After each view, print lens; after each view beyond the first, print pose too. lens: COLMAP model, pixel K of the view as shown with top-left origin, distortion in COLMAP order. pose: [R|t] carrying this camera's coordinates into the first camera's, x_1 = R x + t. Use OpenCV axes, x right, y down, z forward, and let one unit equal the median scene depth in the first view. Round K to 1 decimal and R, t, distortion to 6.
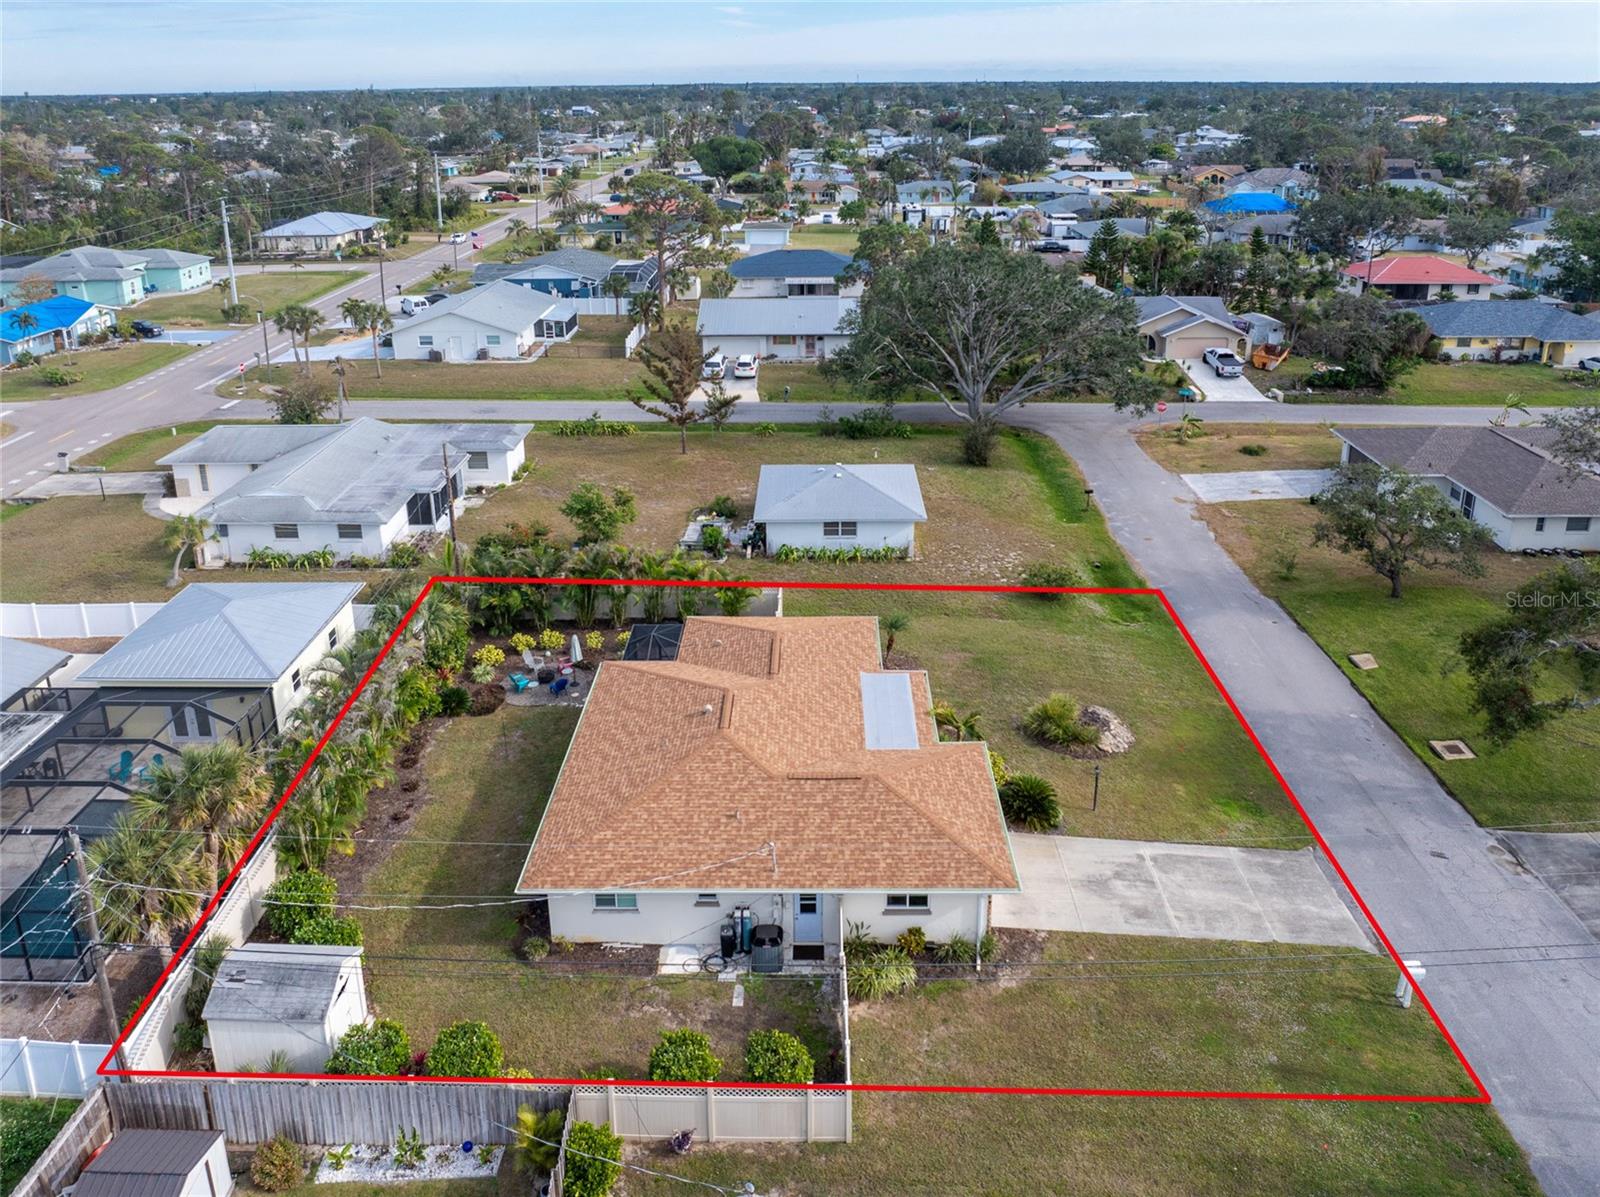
lens RADIAL K [[1124.5, 0, 805.8], [0, 1124.5, 601.3], [0, 0, 1]] dist [-0.042795, 0.004726]
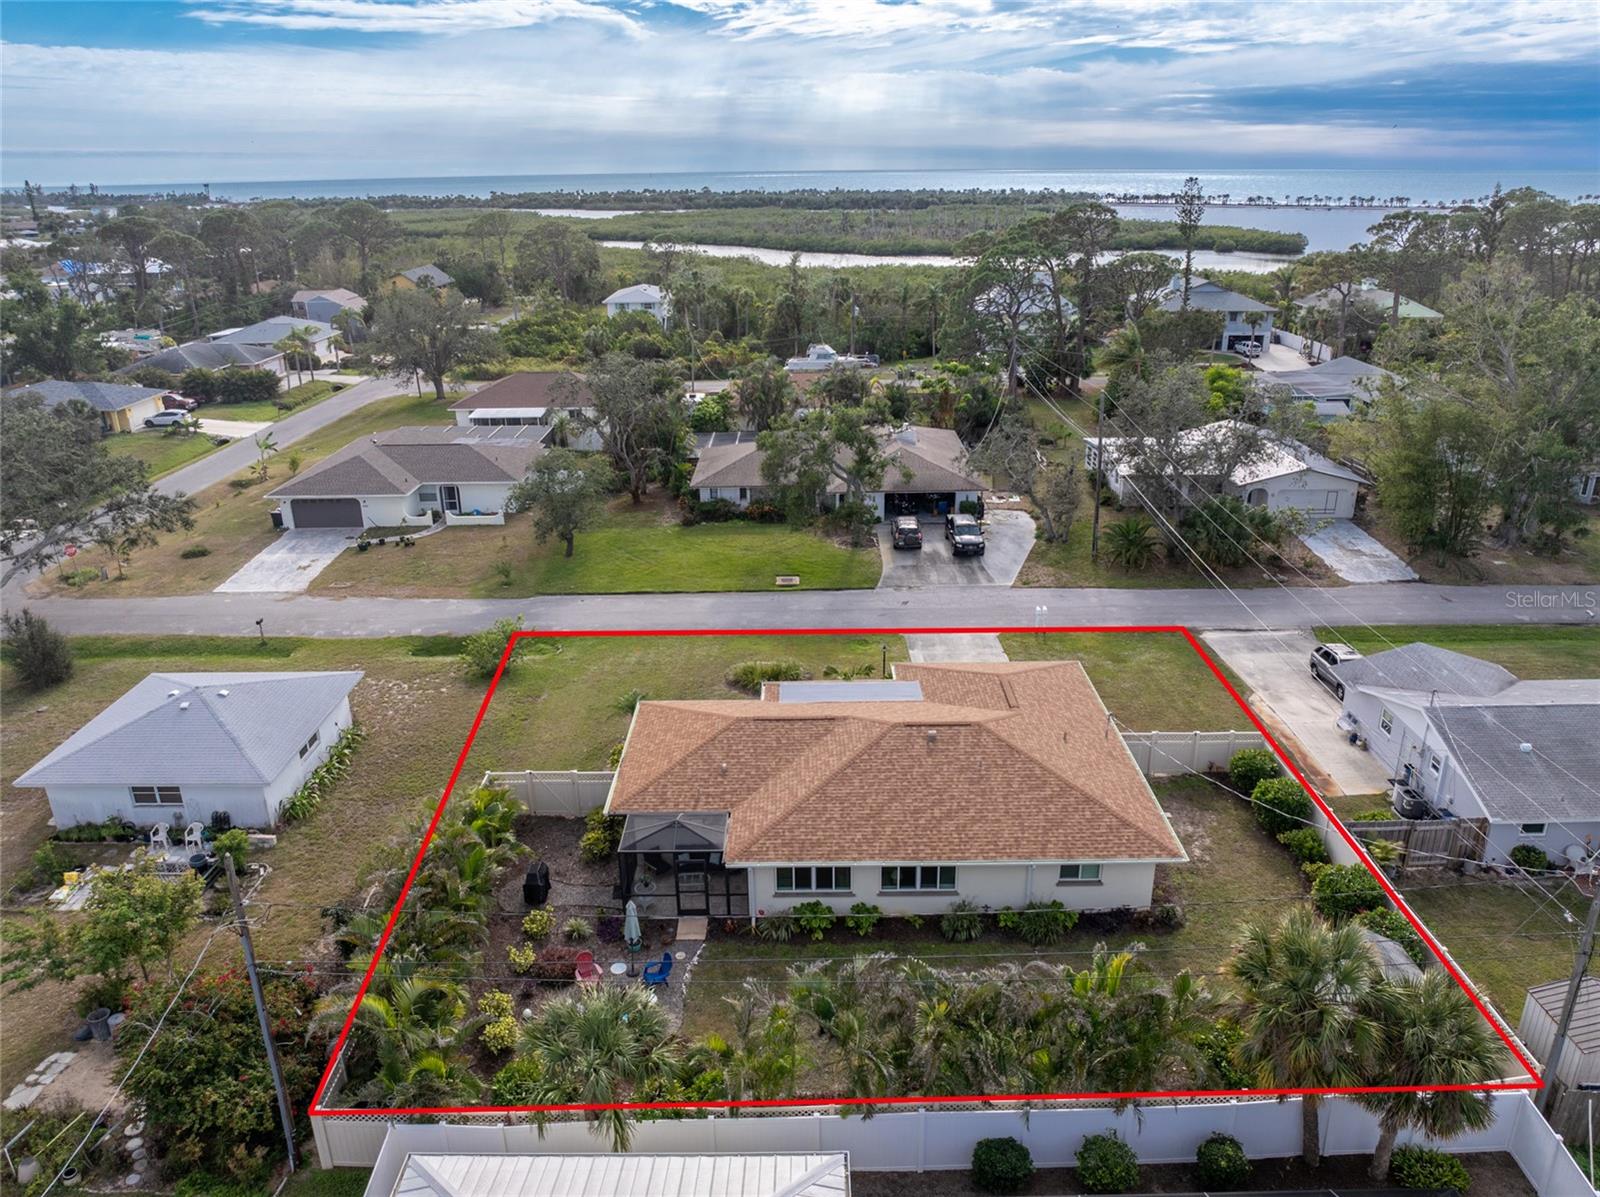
lens RADIAL K [[1124.5, 0, 805.8], [0, 1124.5, 601.3], [0, 0, 1]] dist [-0.042795, 0.004726]
pose [[-0.011929, -0.348290, 0.937311, -0.879131], [0.430990, 0.844044, 0.319119, -0.327155], [-0.902278, 0.407779, 0.140041, 0.816329]]
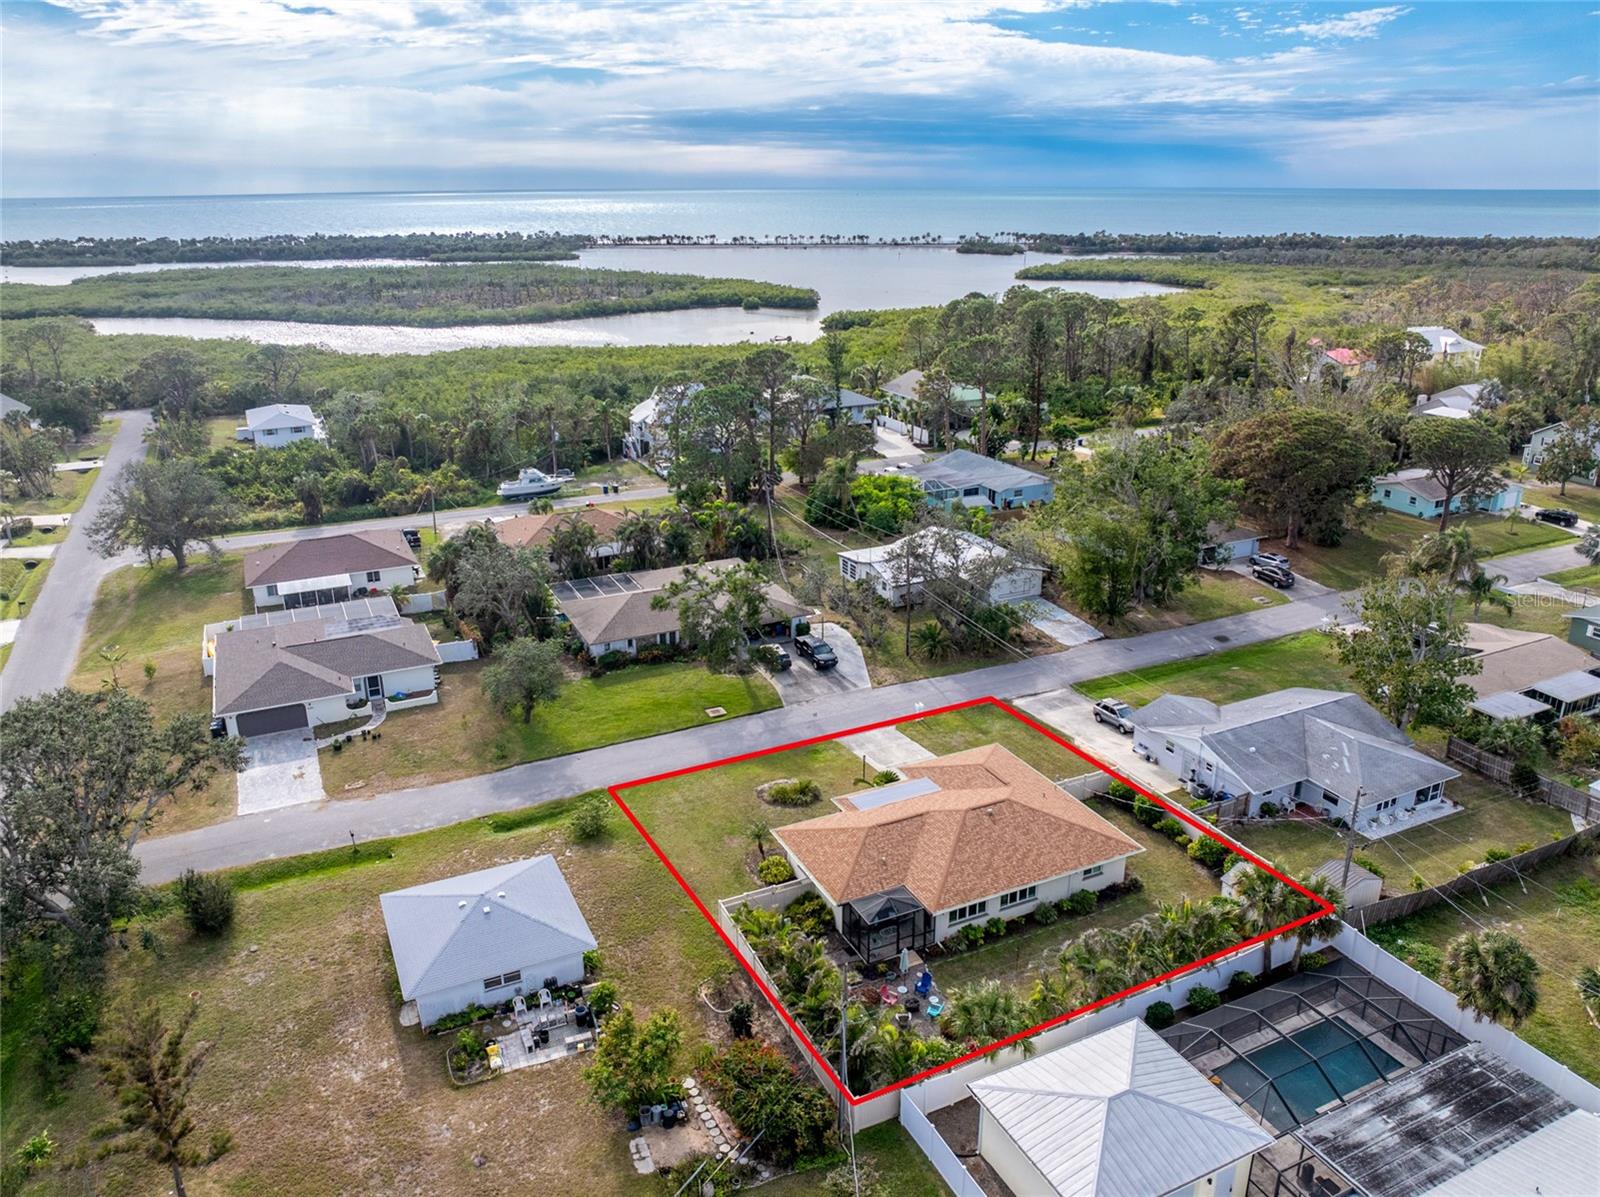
lens RADIAL K [[1145.1, 0, 800.0], [0, 1145.1, 598.5], [0, 0, 1]] dist [-0.018548, -0.002343]
pose [[-0.438306, -0.290335, 0.850643, -1.196940], [0.390311, 0.791026, 0.471100, -0.962962], [-0.809658, 0.538501, -0.233390, 1.305276]]
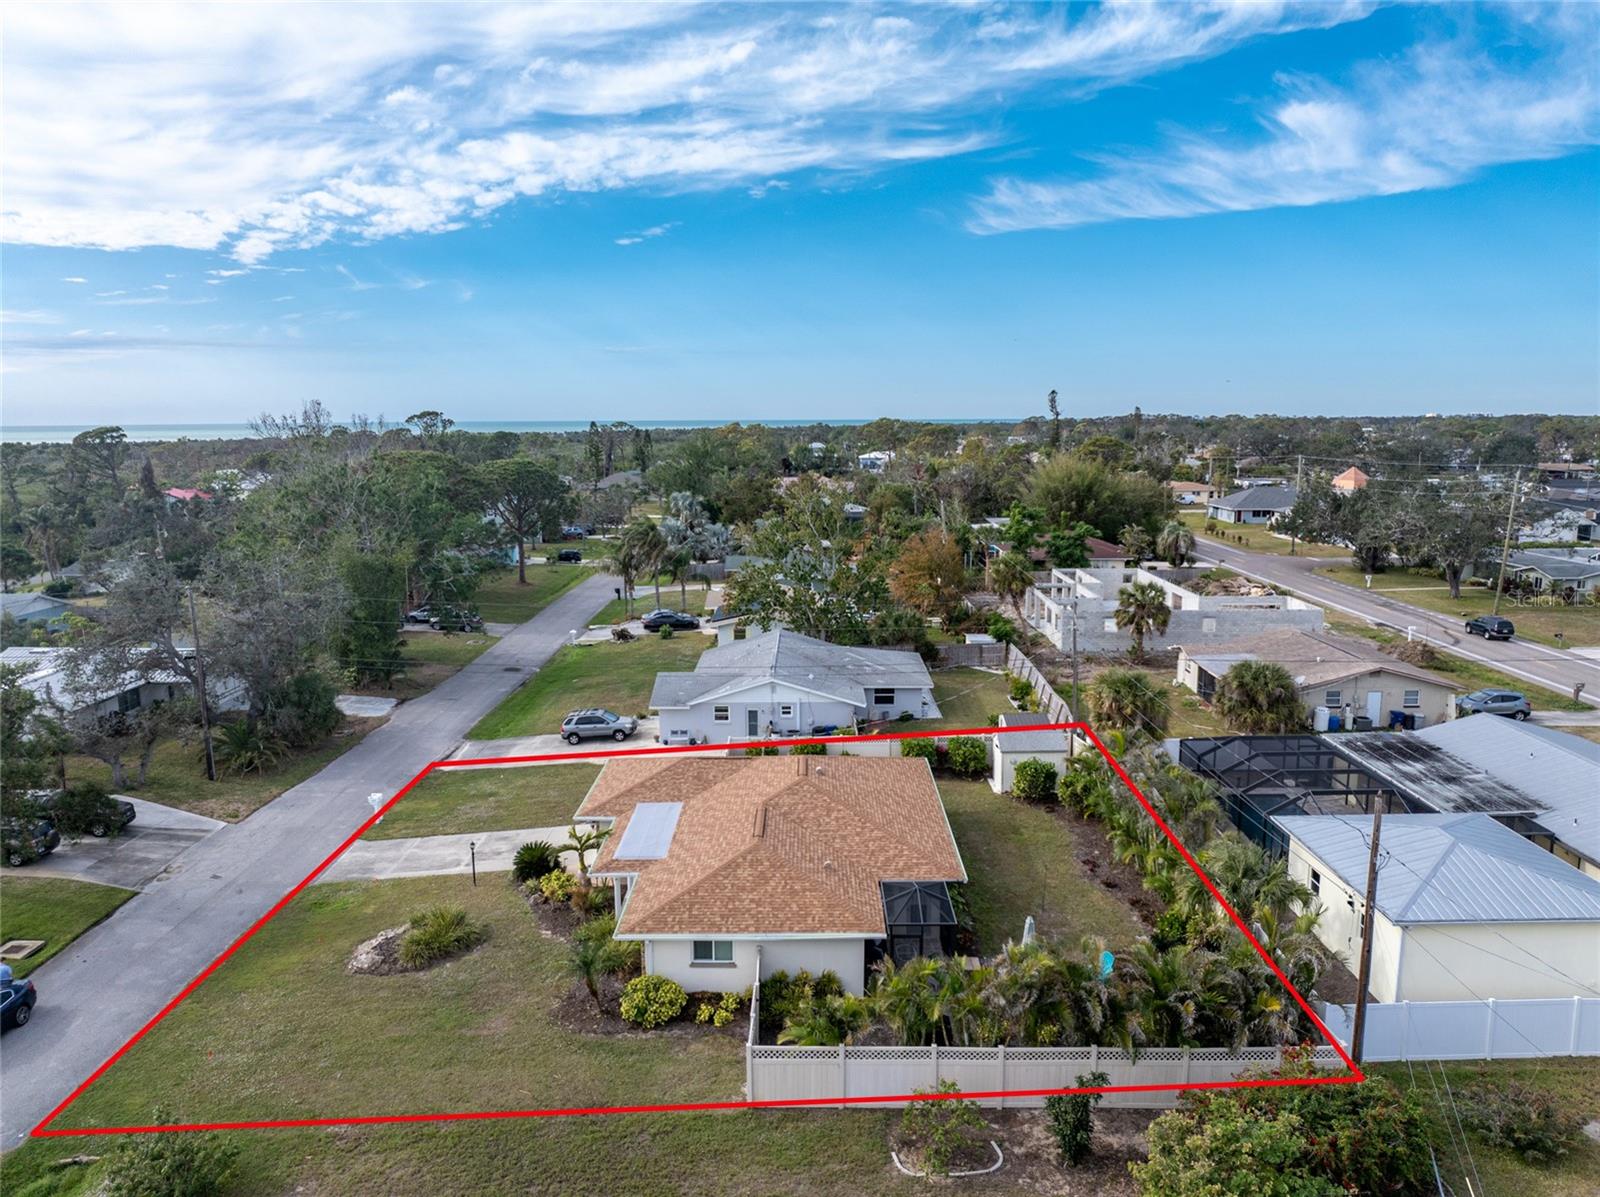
lens RADIAL K [[1124.5, 0, 805.8], [0, 1124.5, 601.3], [0, 0, 1]] dist [-0.042795, 0.004726]
pose [[-0.999872, 0.015099, -0.005243, -0.063809], [0.009522, 0.826187, 0.563316, -0.629465], [0.012837, 0.563194, -0.826225, 1.666226]]
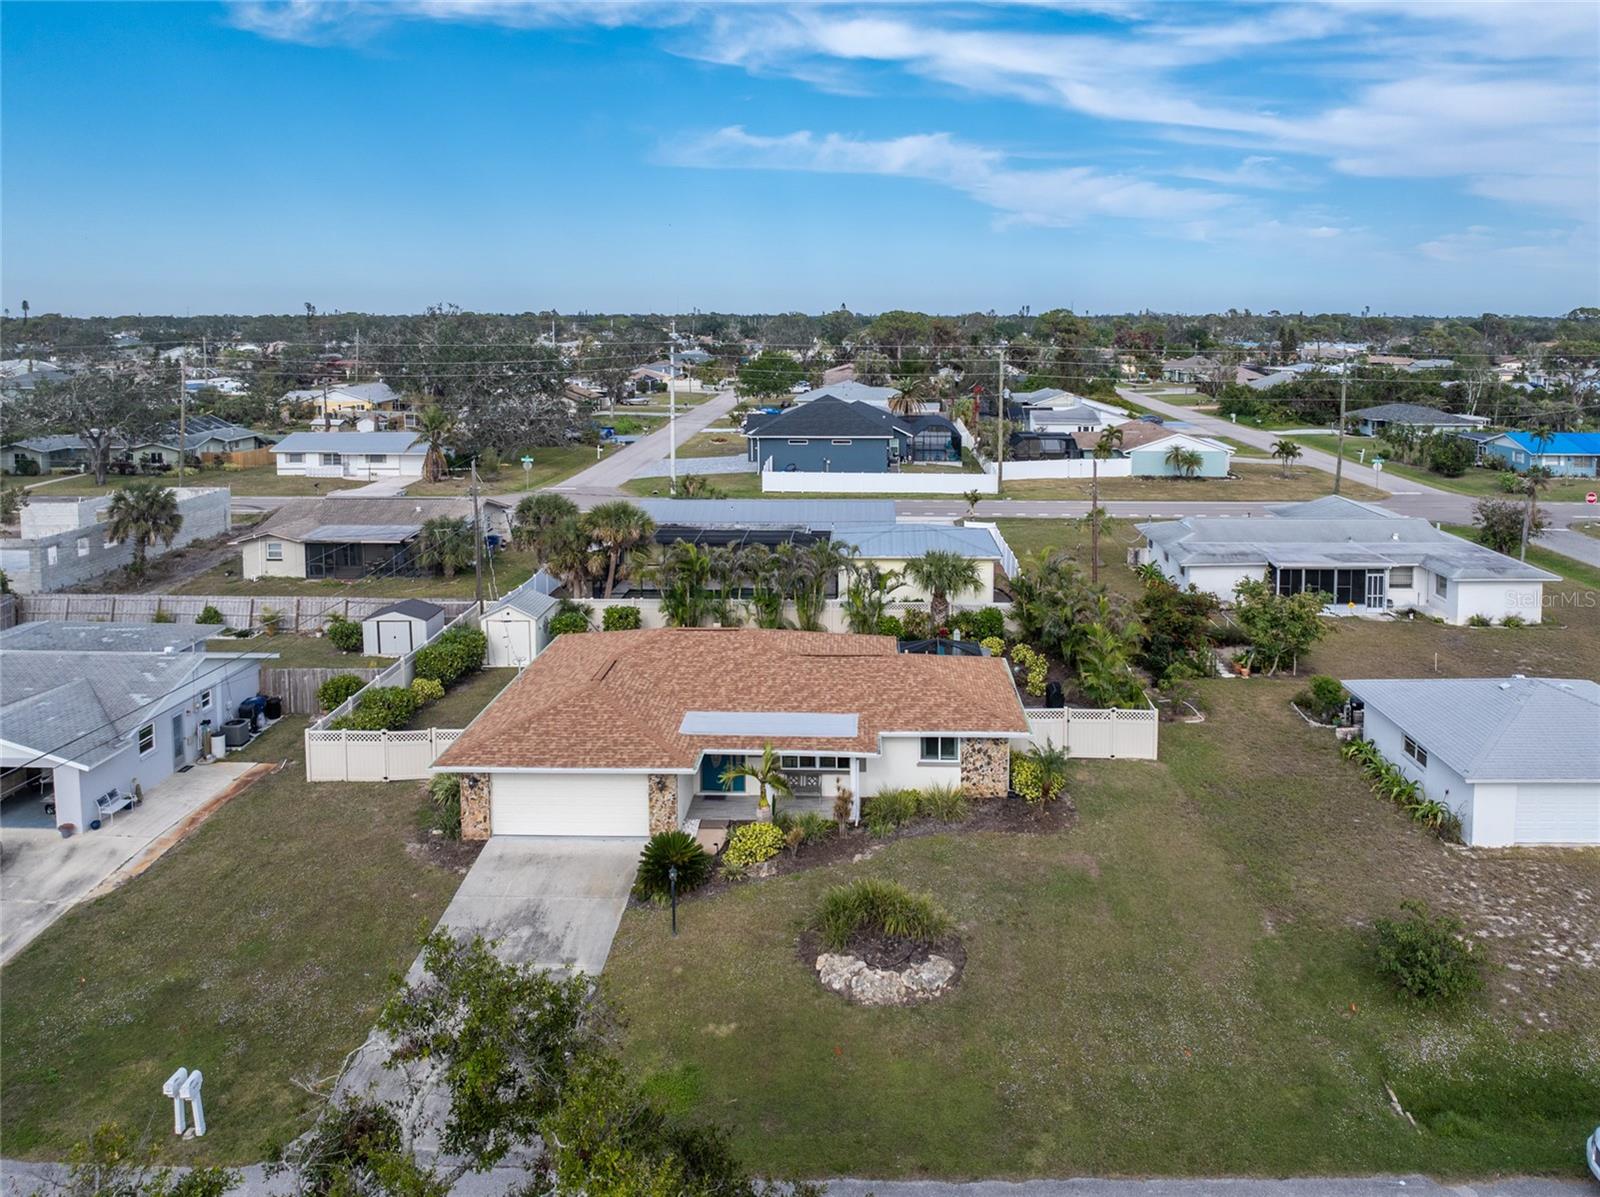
lens RADIAL K [[1179.2, 0, 838.3], [0, 1179.2, 449.8], [0, 0, 1]] dist [-0.032537, -0.000176]
pose [[-0.019080, 0.120822, -0.992491, 0.919467], [-0.422476, 0.898722, 0.117529, -0.216950], [0.906173, 0.421546, 0.033897, 0.888877]]
